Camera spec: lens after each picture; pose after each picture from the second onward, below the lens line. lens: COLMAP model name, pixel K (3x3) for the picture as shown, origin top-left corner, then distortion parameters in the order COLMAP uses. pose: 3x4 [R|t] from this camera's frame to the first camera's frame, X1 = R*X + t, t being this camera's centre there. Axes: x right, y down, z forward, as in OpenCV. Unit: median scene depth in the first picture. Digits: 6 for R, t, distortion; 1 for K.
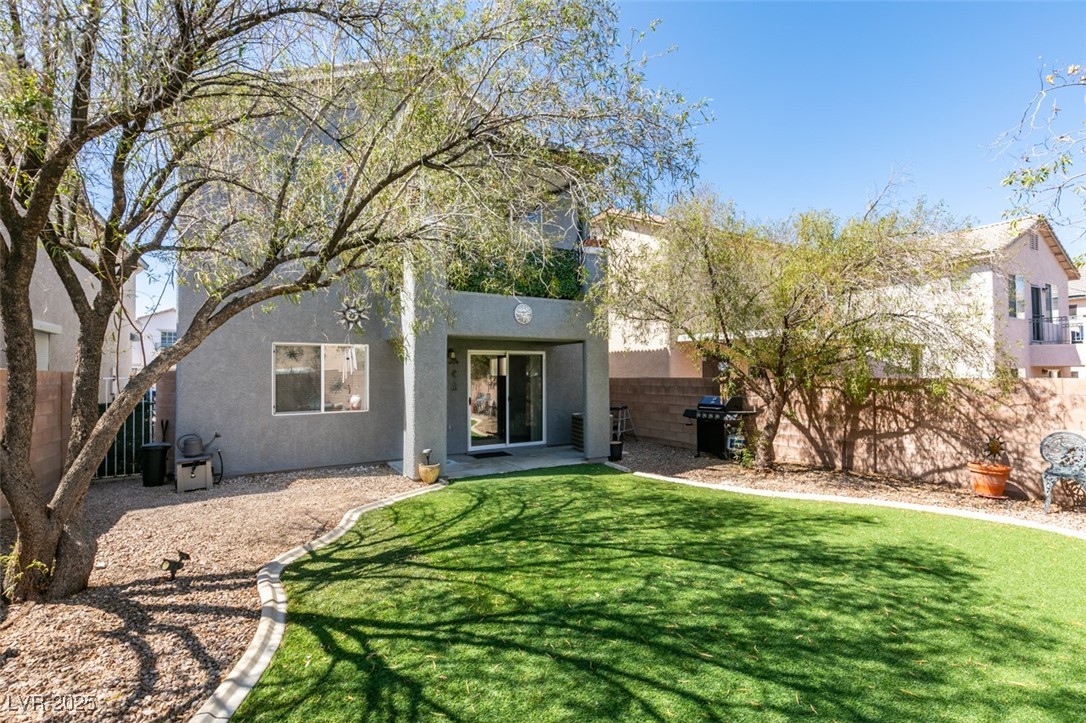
lens RADIAL K [[490.0, 0, 544.7], [0, 490.0, 366.9], [0, 0, 1]] dist [0.010578, -0.002019]
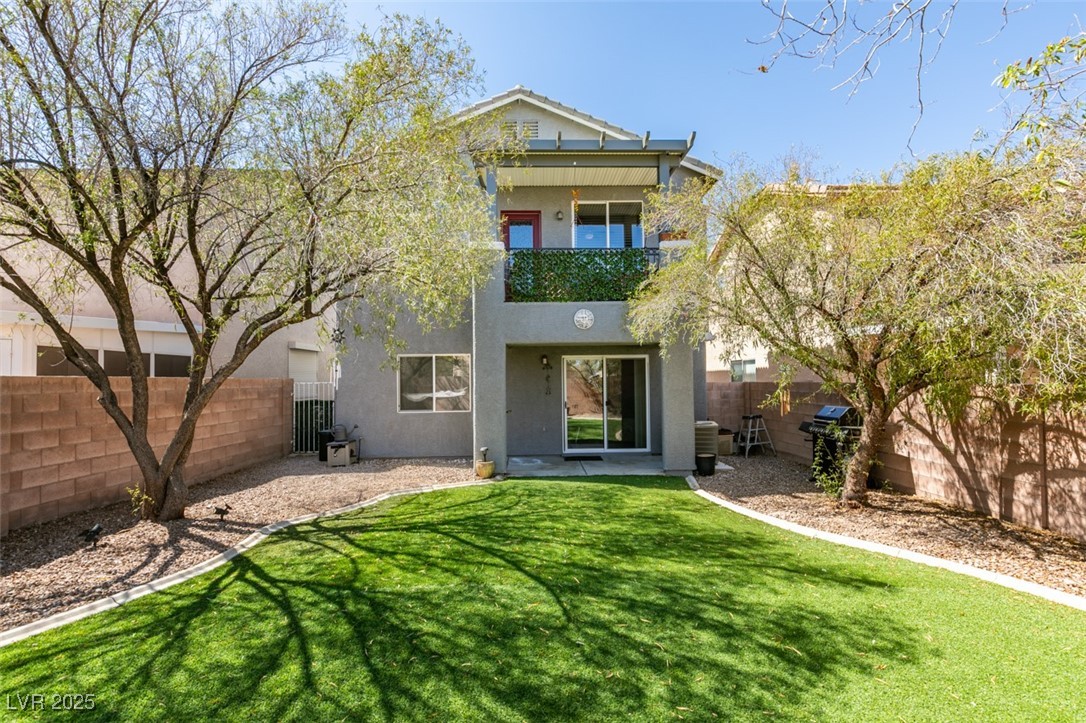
lens RADIAL K [[490.0, 0, 538.0], [0, 490.0, 362.2], [0, 0, 1]] dist [0.010578, -0.002019]
pose [[0.867518, -0.021180, -0.496954, 0.424821], [0.014529, 0.999746, -0.017246, -0.004508], [0.497193, 0.007741, 0.867606, 0.094402]]
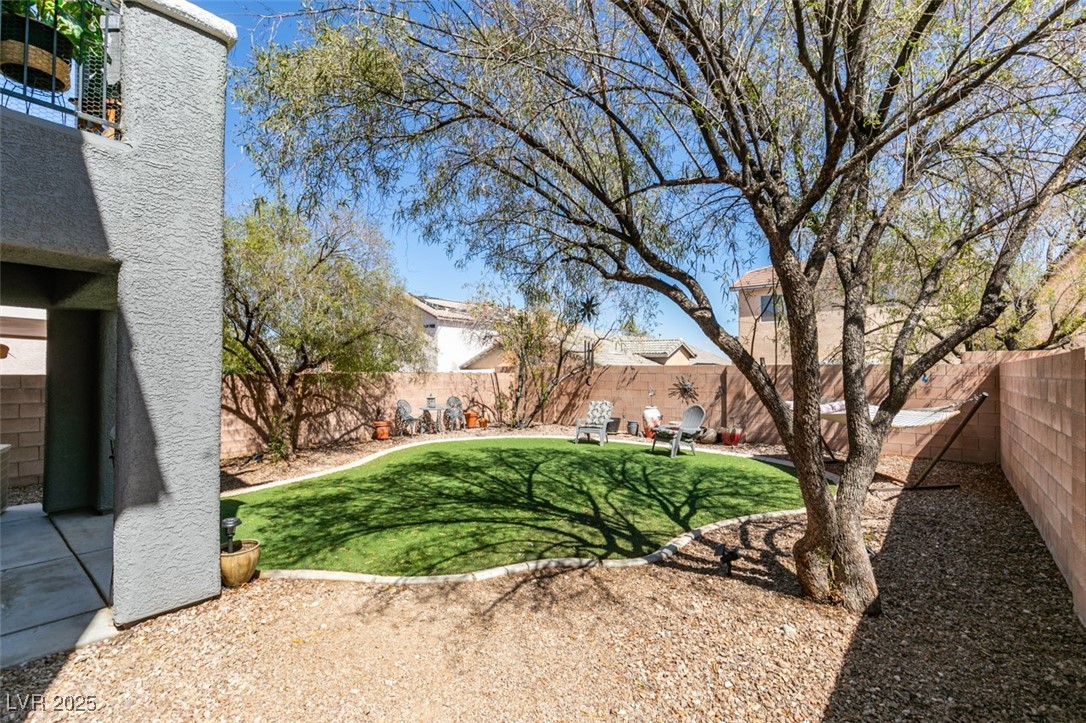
lens RADIAL K [[490.0, 0, 547.4], [0, 490.0, 362.0], [0, 0, 1]] dist [0.010578, -0.002019]
pose [[-0.344325, 0.020139, 0.938634, -0.817936], [-0.015719, 0.999506, -0.027211, 0.018139], [-0.938719, -0.024124, -0.343839, 0.881114]]
